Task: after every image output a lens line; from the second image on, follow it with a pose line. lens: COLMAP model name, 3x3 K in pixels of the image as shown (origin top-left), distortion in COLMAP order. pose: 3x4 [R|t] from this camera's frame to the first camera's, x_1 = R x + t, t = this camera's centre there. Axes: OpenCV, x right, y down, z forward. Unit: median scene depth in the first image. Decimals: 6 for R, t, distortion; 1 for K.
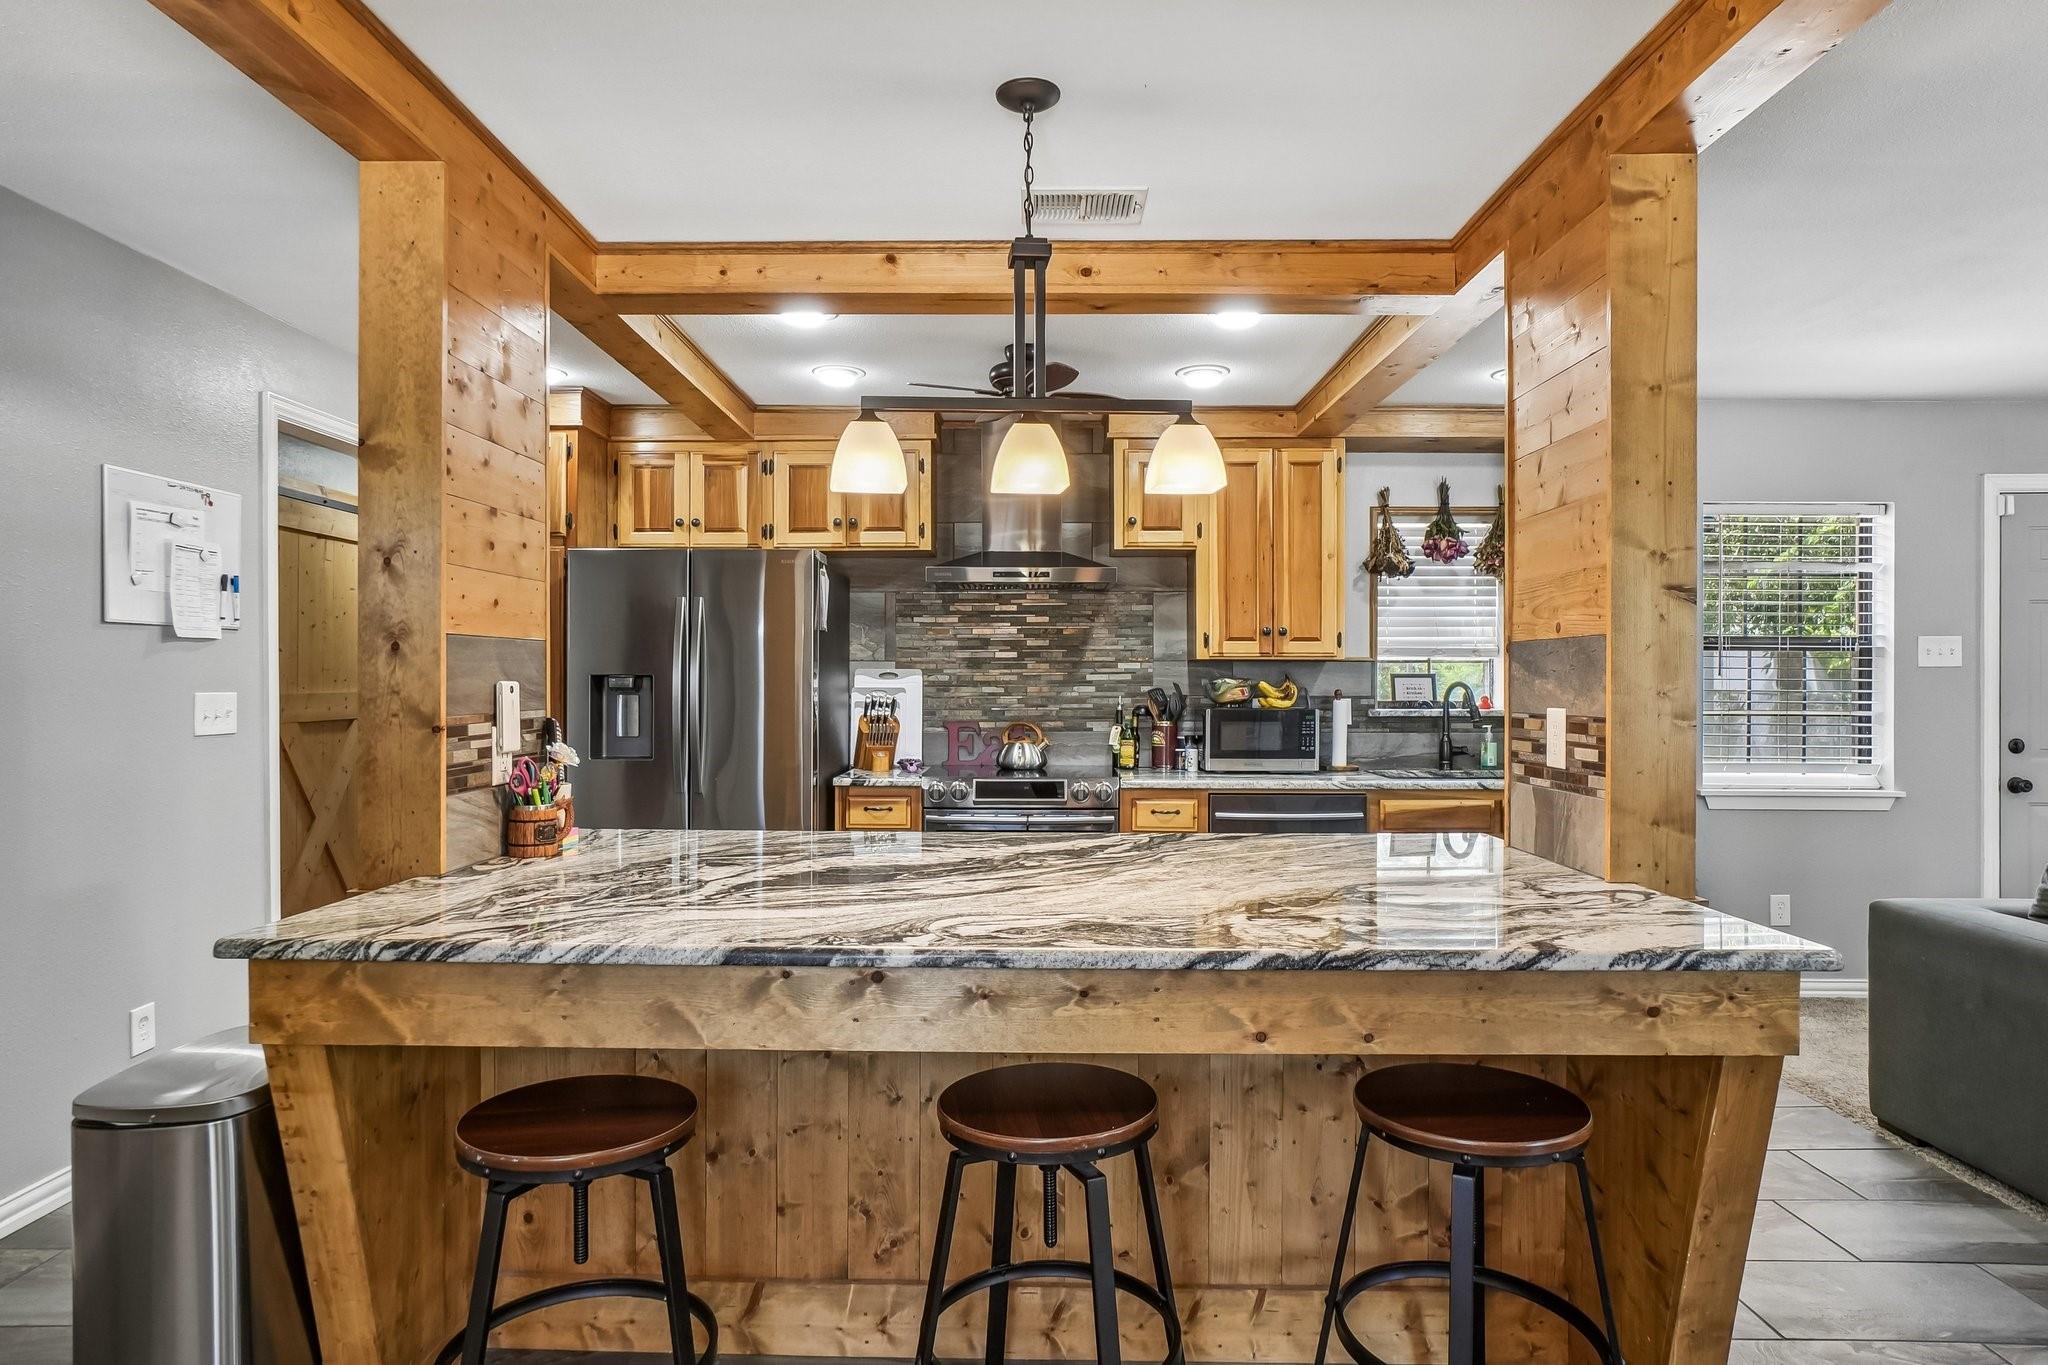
lens RADIAL K [[1124.4, 0, 1022.2], [0, 1124.4, 687.7], [0, 0, 1]] dist [0.004366, 0.000311]
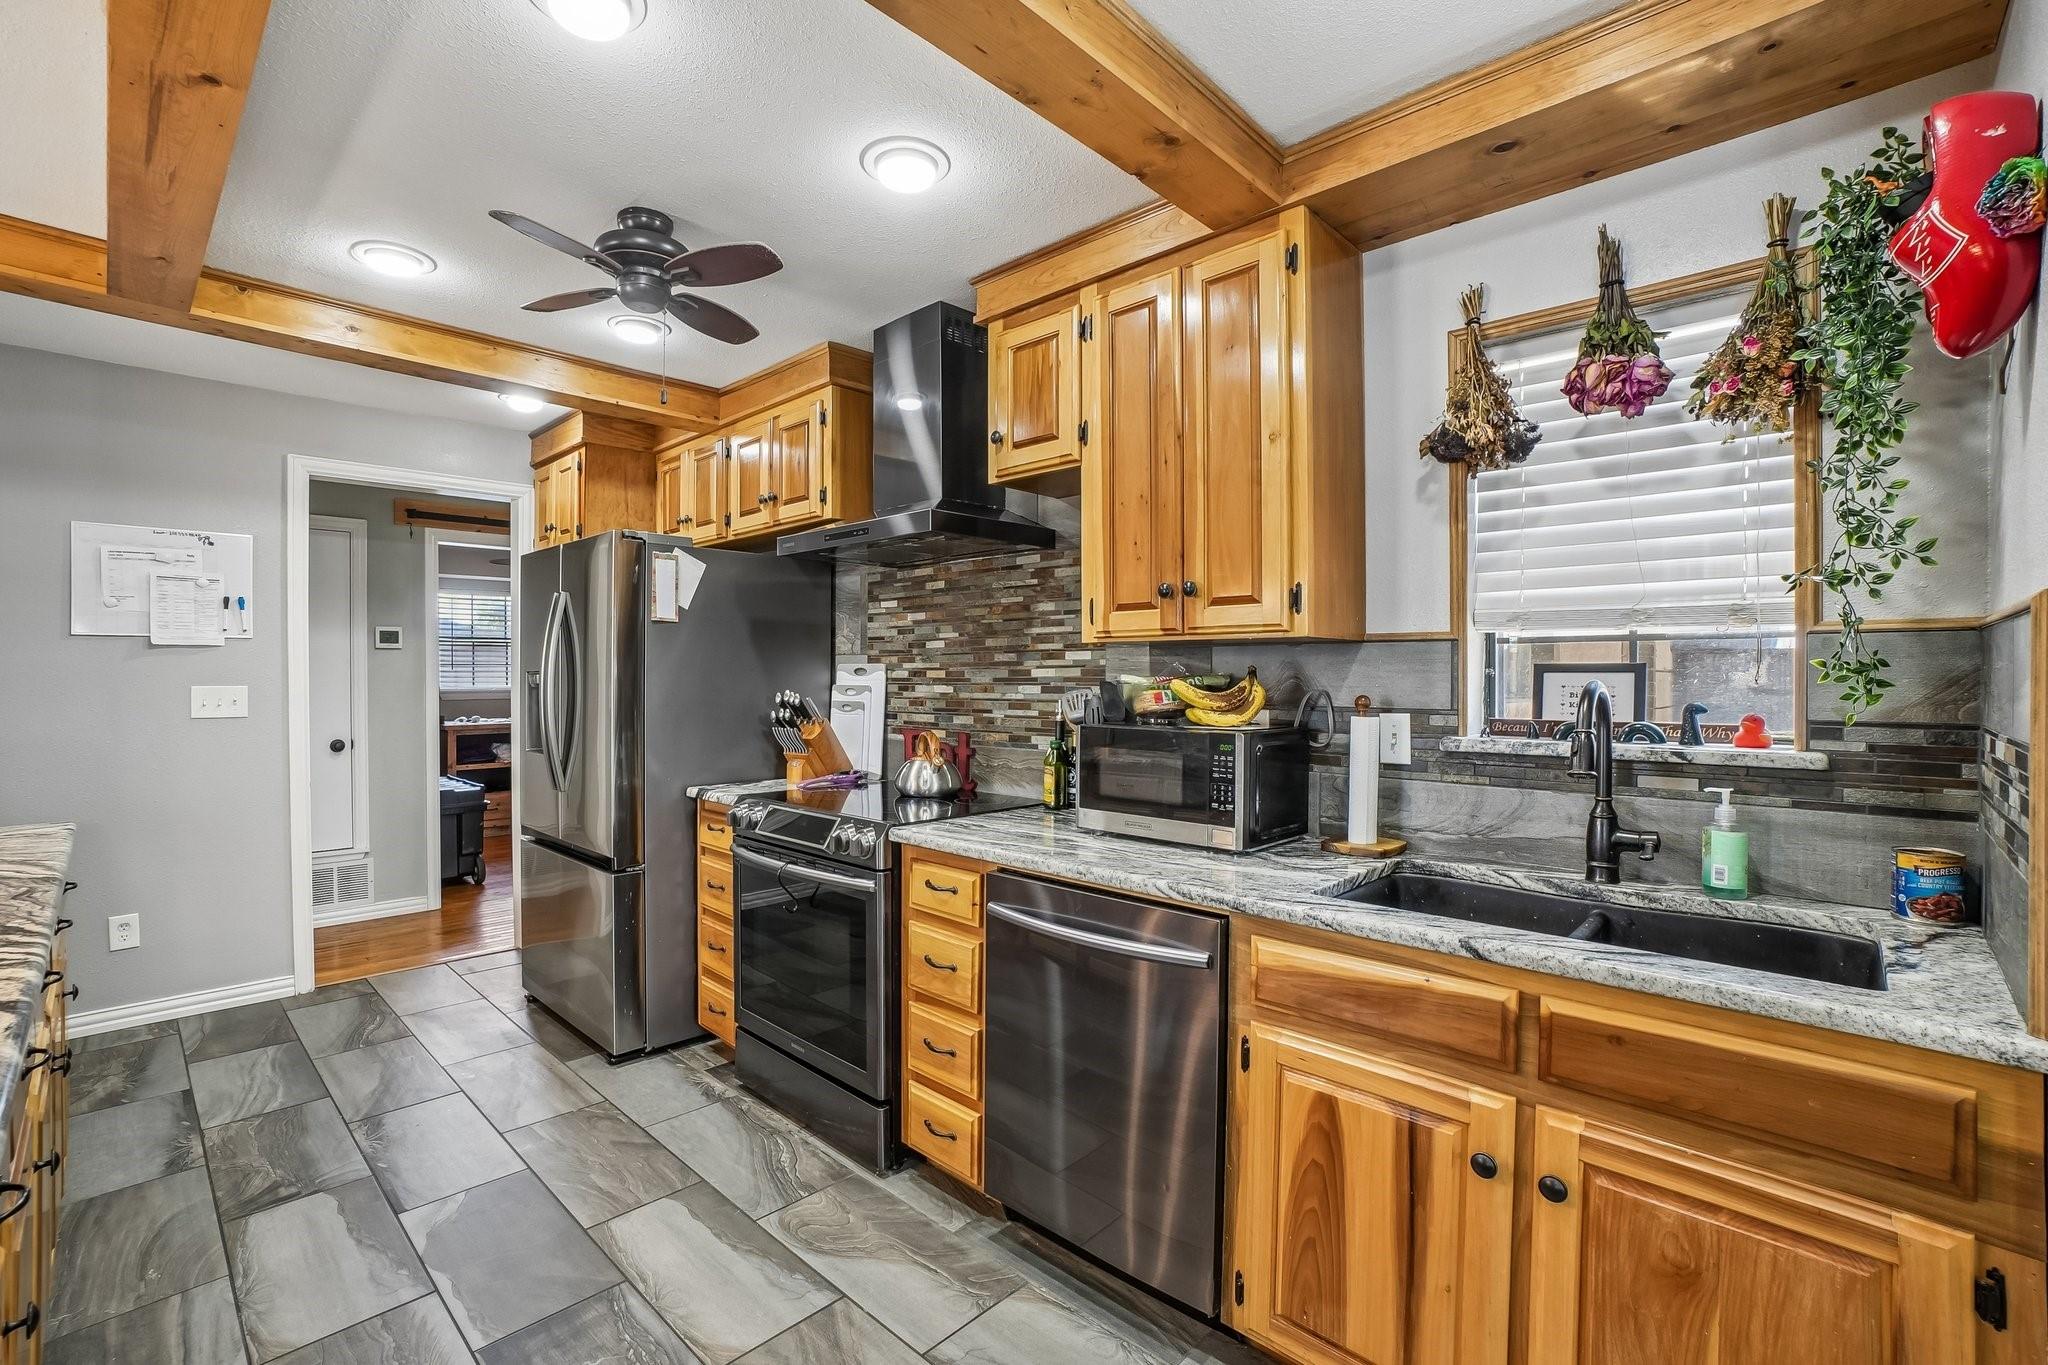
lens RADIAL K [[895.7, 0, 1027.4], [0, 895.7, 679.7], [0, 0, 1]] dist [-0.035266, -0.000432]
pose [[0.738289, 0.003396, -0.674476, 0.440882], [-0.004045, 0.999992, 0.000607, -0.005275], [0.674472, 0.002280, 0.738297, 0.586876]]
